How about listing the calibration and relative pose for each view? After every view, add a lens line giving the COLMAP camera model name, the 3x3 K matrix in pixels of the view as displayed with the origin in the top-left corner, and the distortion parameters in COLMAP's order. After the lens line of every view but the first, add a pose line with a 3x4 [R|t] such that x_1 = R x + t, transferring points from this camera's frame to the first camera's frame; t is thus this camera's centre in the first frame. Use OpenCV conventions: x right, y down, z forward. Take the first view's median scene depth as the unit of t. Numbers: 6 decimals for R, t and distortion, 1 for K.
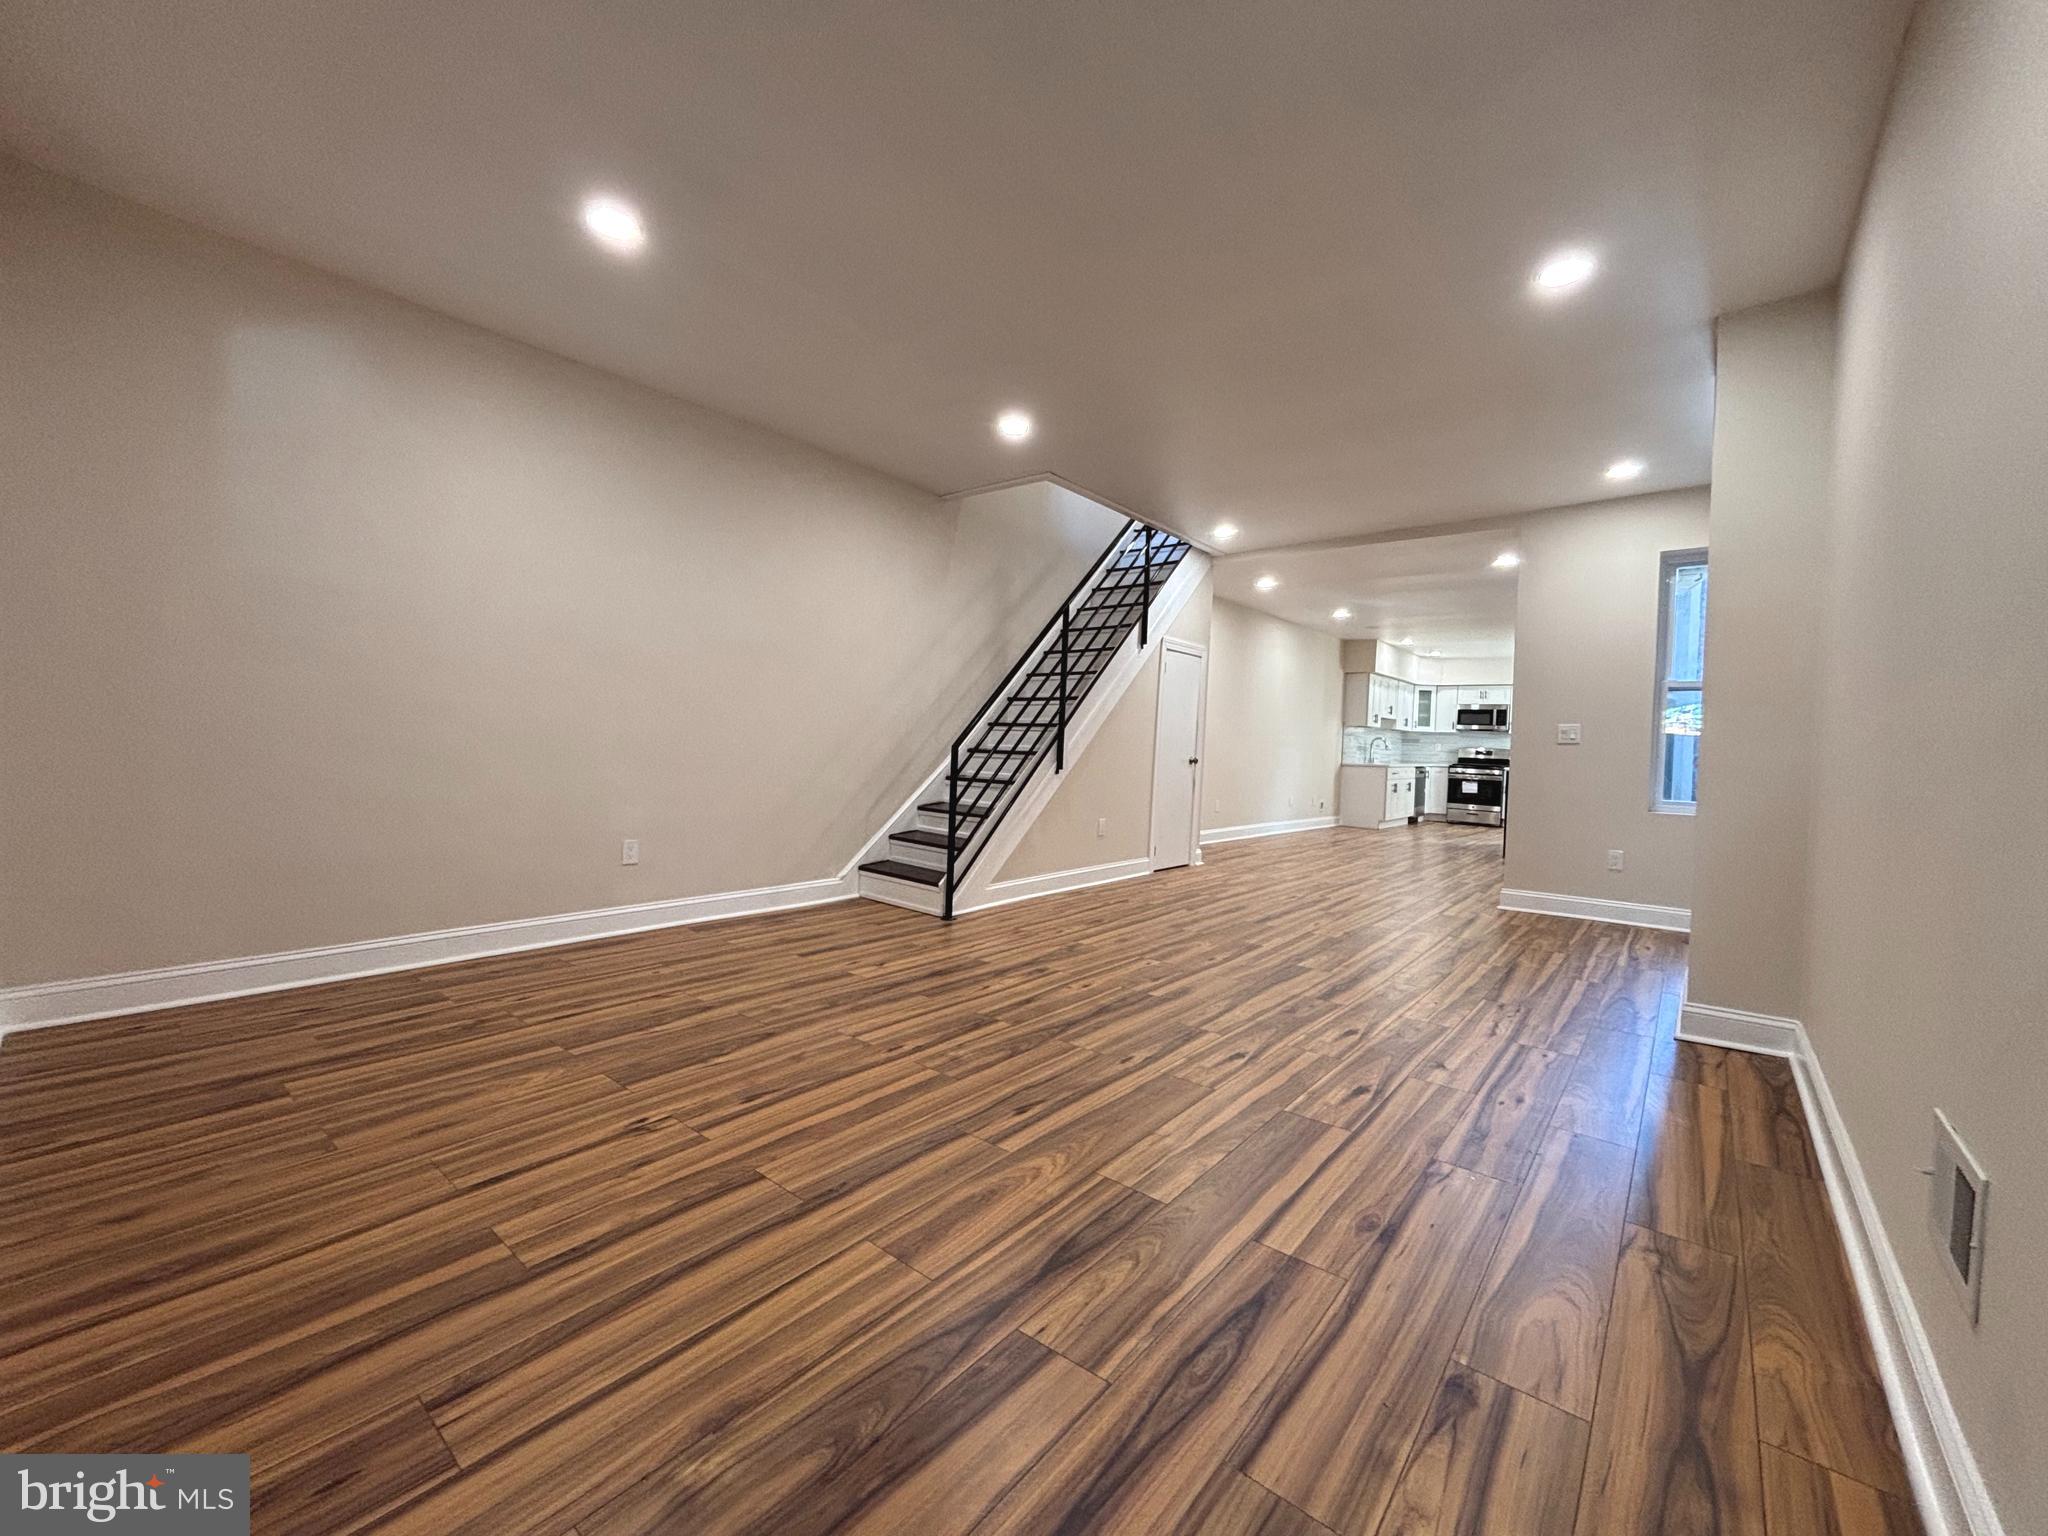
lens RADIAL K [[817.7, 0, 1016.0], [0, 817.7, 757.2], [0, 0, 1]] dist [-0.008439, -0.000250]
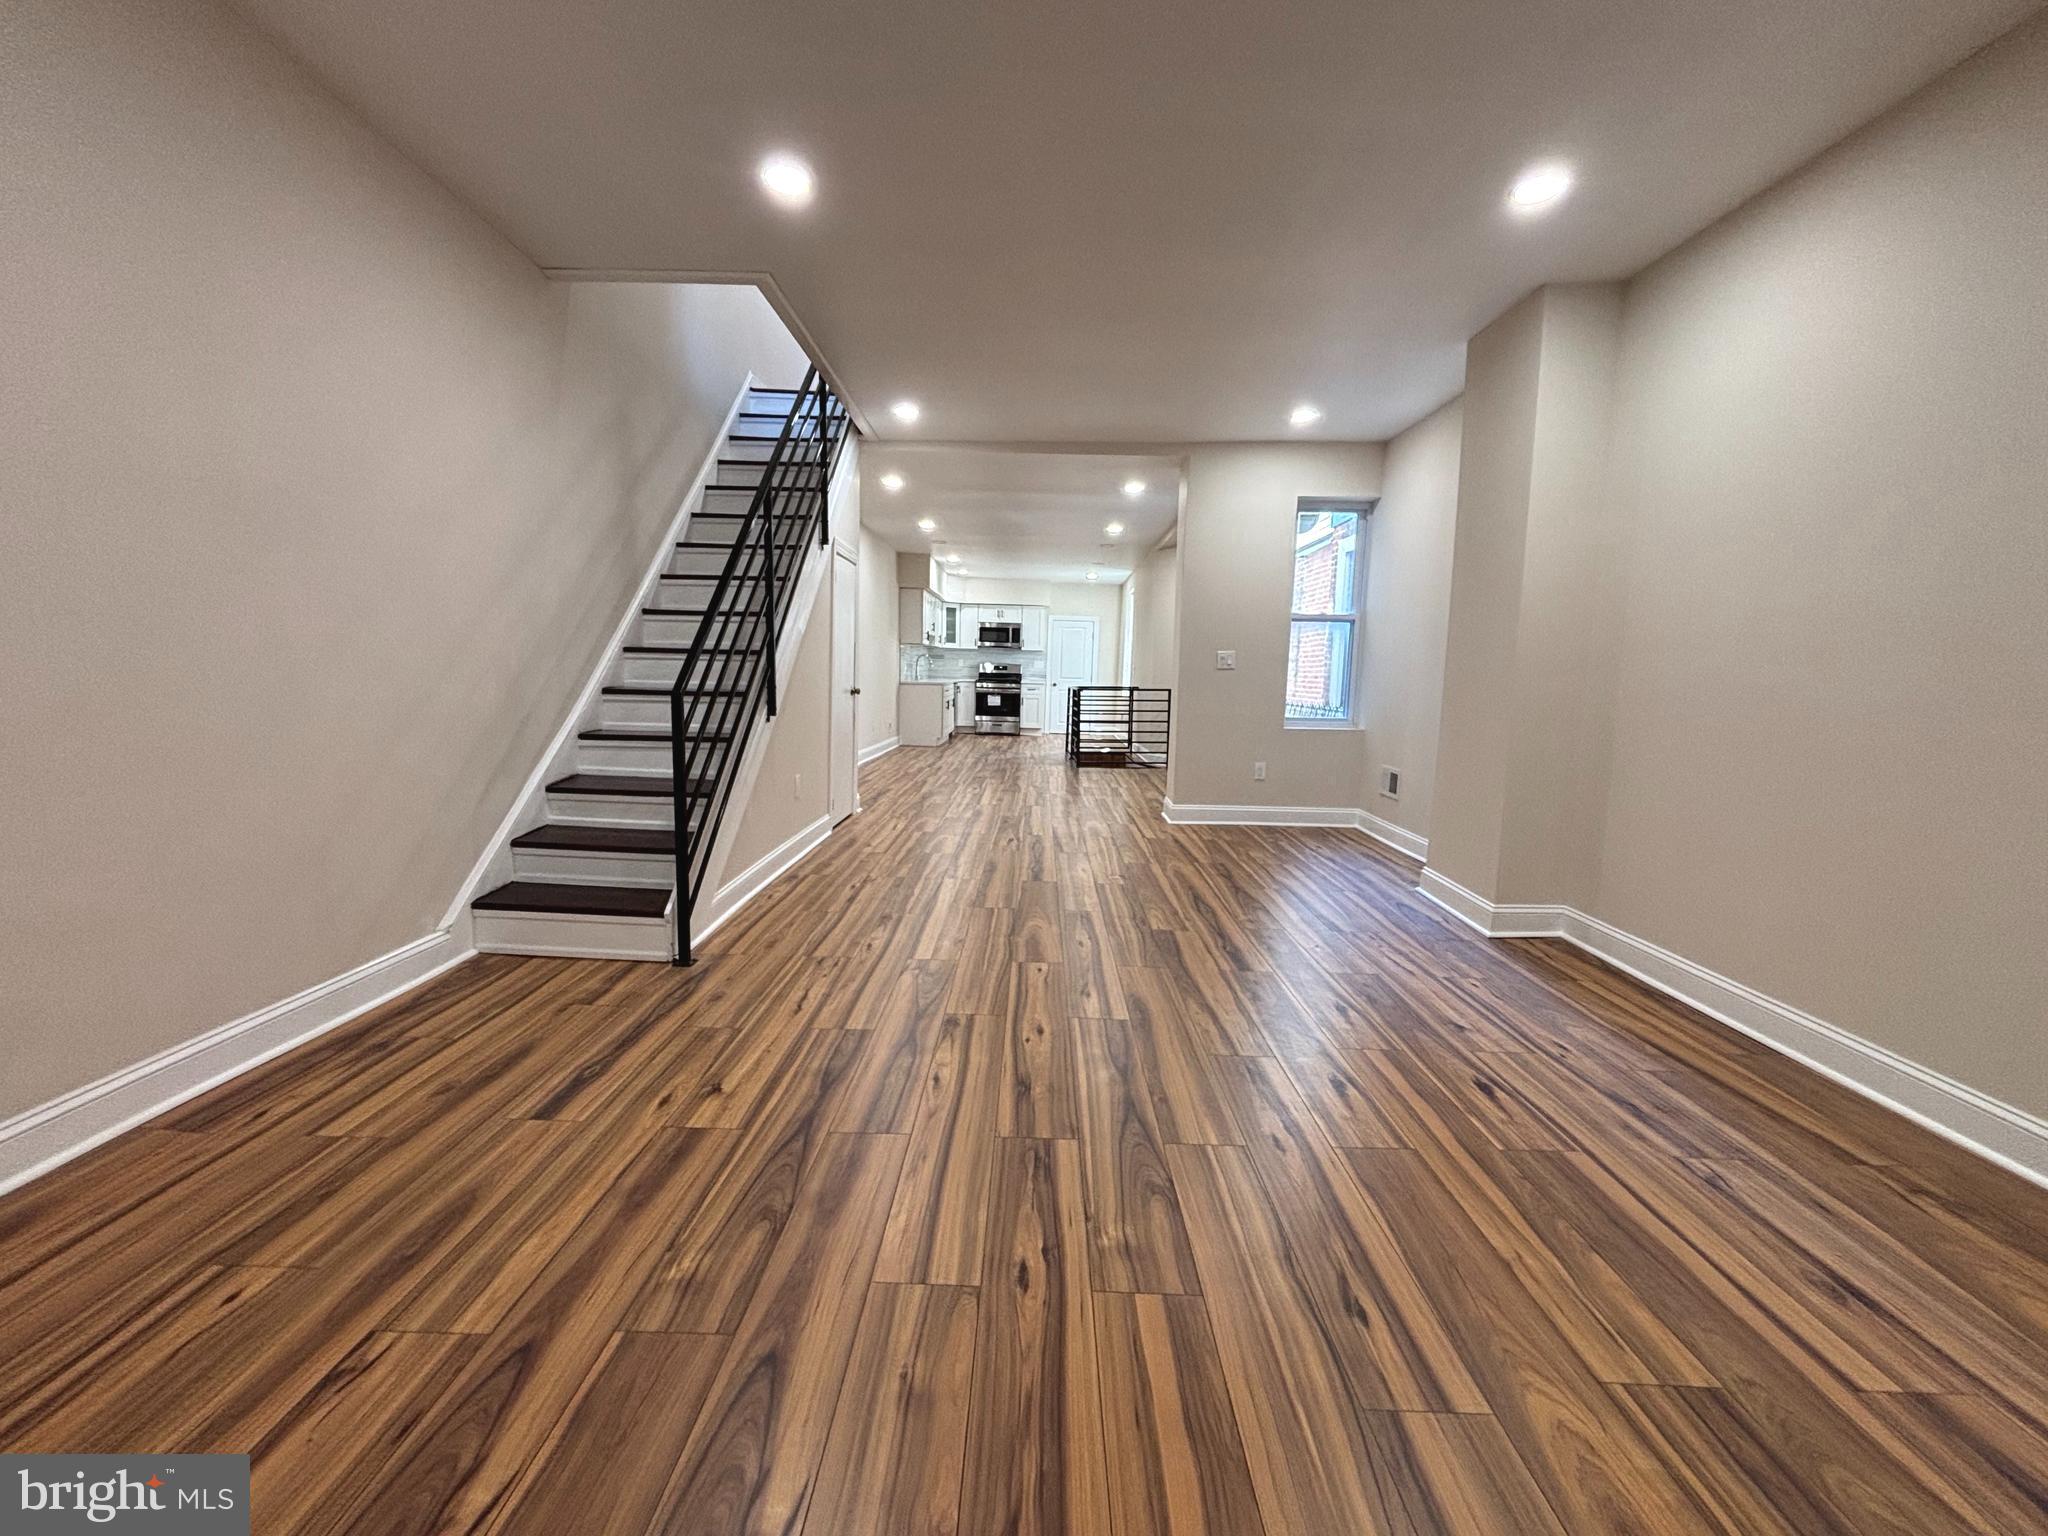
lens RADIAL K [[828.1, 0, 1024.0], [0, 828.1, 768.0], [0, 0, 1]] dist [-0.008602, -0.000012]
pose [[0.782300, -0.091072, 0.616208, -0.359329], [0.016107, 0.991881, 0.126146, -0.045973], [-0.622693, -0.088758, 0.777416, 0.457002]]
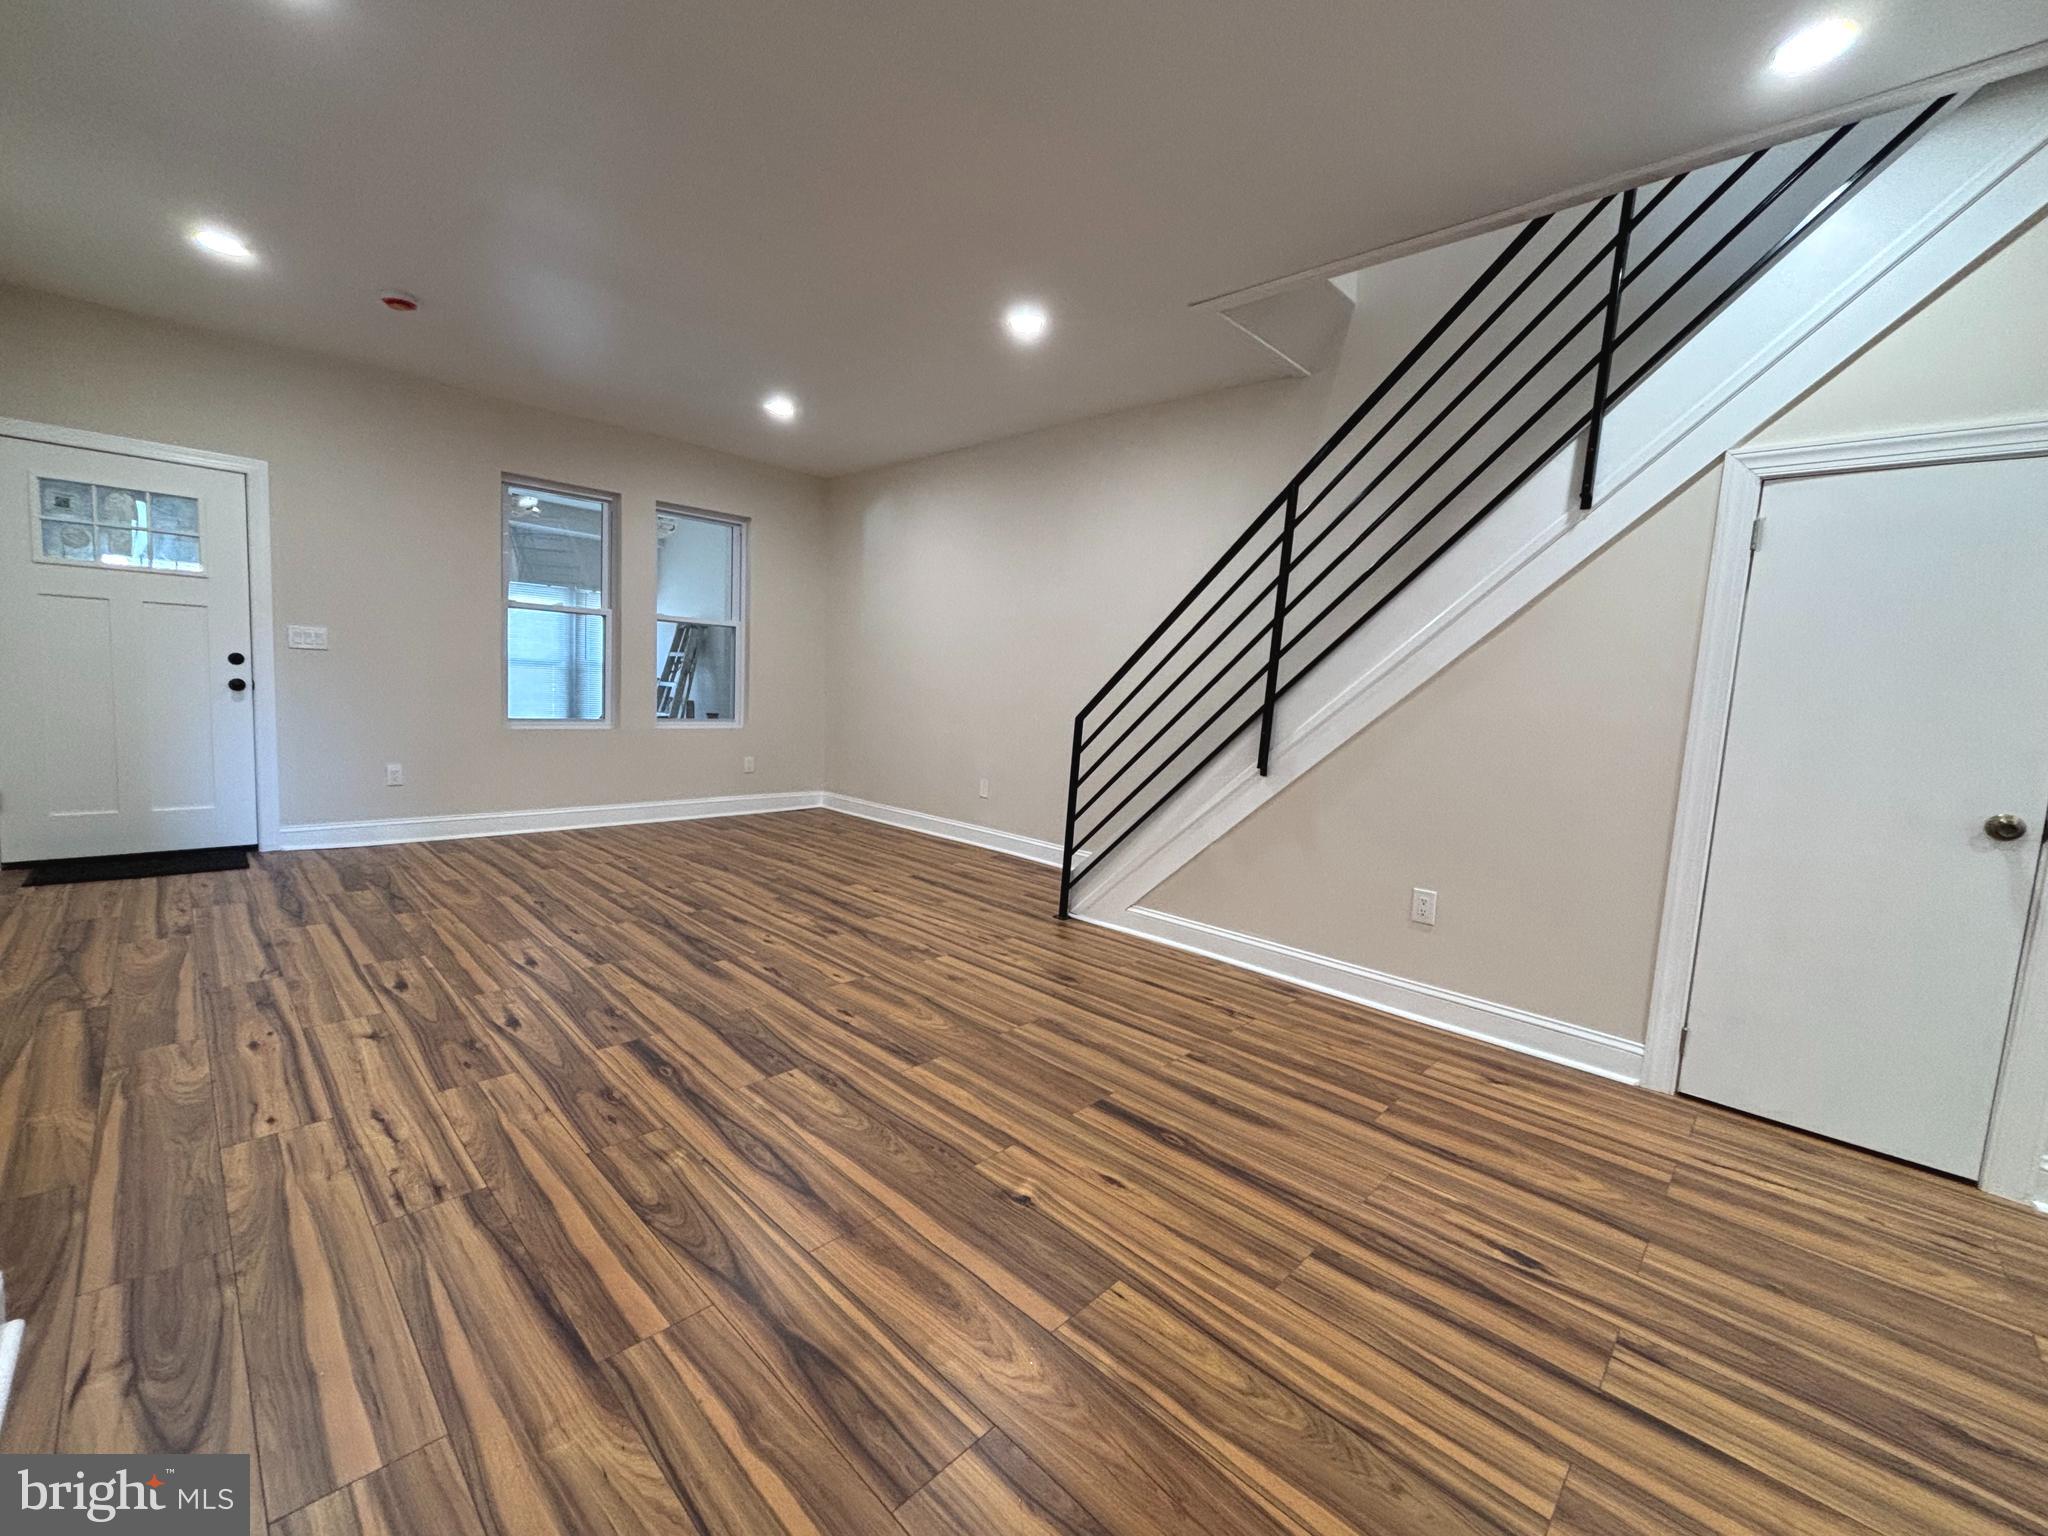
lens RADIAL K [[840.9, 0, 1024.0], [0, 840.9, 768.0], [0, 0, 1]] dist [-0.001832, 0.014124]
pose [[-0.080303, 0.070127, -0.994301, 1.070987], [-0.069900, 0.994670, 0.075798, -0.030682], [0.994317, 0.075589, -0.074973, 1.375668]]
